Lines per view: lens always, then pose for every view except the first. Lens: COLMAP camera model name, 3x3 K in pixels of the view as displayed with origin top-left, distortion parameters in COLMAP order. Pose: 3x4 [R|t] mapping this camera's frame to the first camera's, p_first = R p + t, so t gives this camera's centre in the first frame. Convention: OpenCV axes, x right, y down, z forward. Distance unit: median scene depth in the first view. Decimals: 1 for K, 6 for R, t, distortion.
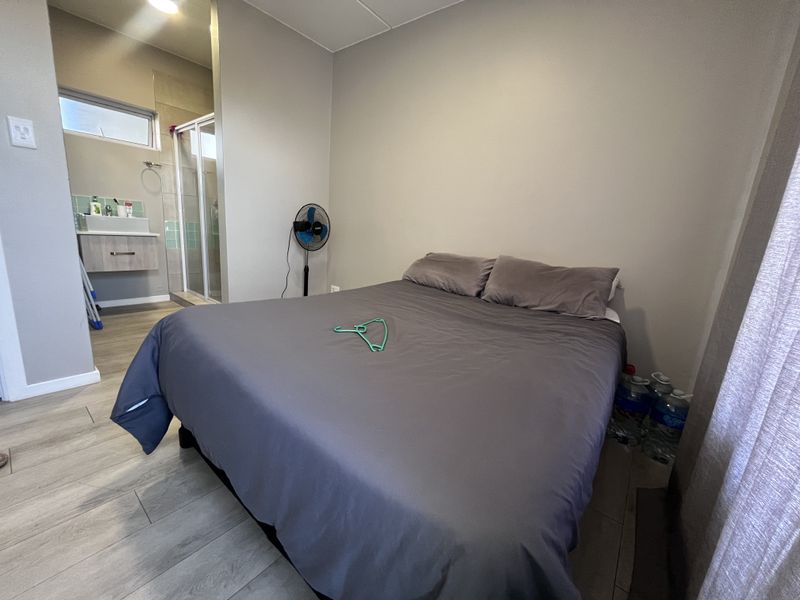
lens RADIAL K [[321.6, 0, 399.0], [0, 321.6, 302.8], [0, 0, 1]] dist [-0.009828, -0.000238]
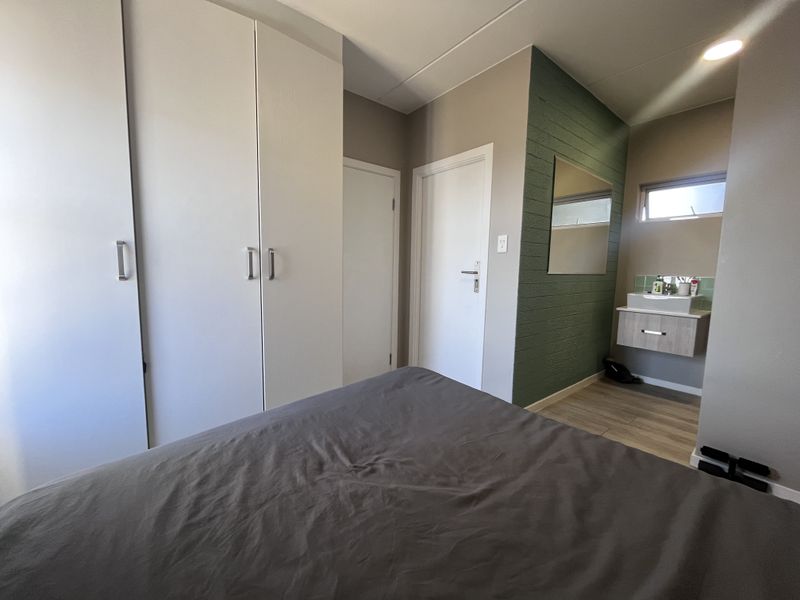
lens RADIAL K [[321.6, 0, 405.4], [0, 321.6, 303.3], [0, 0, 1]] dist [-0.009828, -0.000238]
pose [[-0.216883, 0.020531, -0.975982, 0.214120], [-0.245104, 0.966607, 0.074801, -0.119949], [0.944926, 0.255440, -0.204608, 0.440522]]
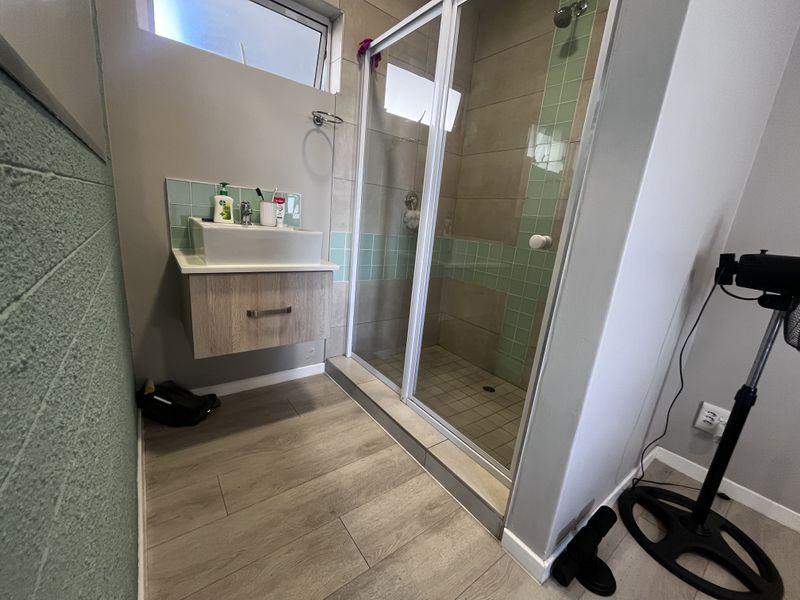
lens RADIAL K [[321.6, 0, 396.4], [0, 321.6, 303.2], [0, 0, 1]] dist [-0.009828, -0.000238]
pose [[0.968360, 0.076113, -0.237668, -0.552770], [-0.073387, 0.997097, 0.020312, -0.176013], [0.238524, -0.002227, 0.971134, 0.570162]]
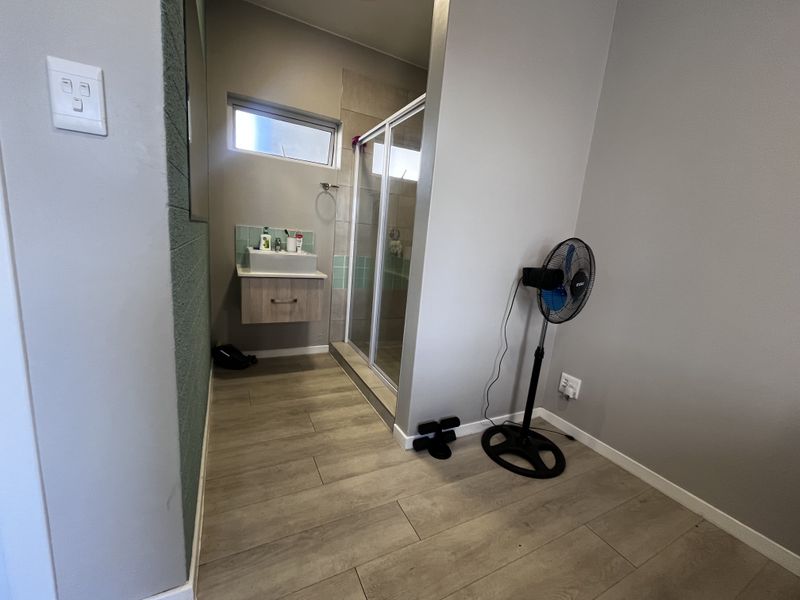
lens RADIAL K [[321.6, 0, 396.1], [0, 321.6, 303.1], [0, 0, 1]] dist [-0.009828, -0.000238]
pose [[0.911757, 0.082701, -0.402318, -0.289123], [-0.106723, 0.993577, -0.037619, -0.138737], [0.396622, 0.077236, 0.914727, 0.374795]]
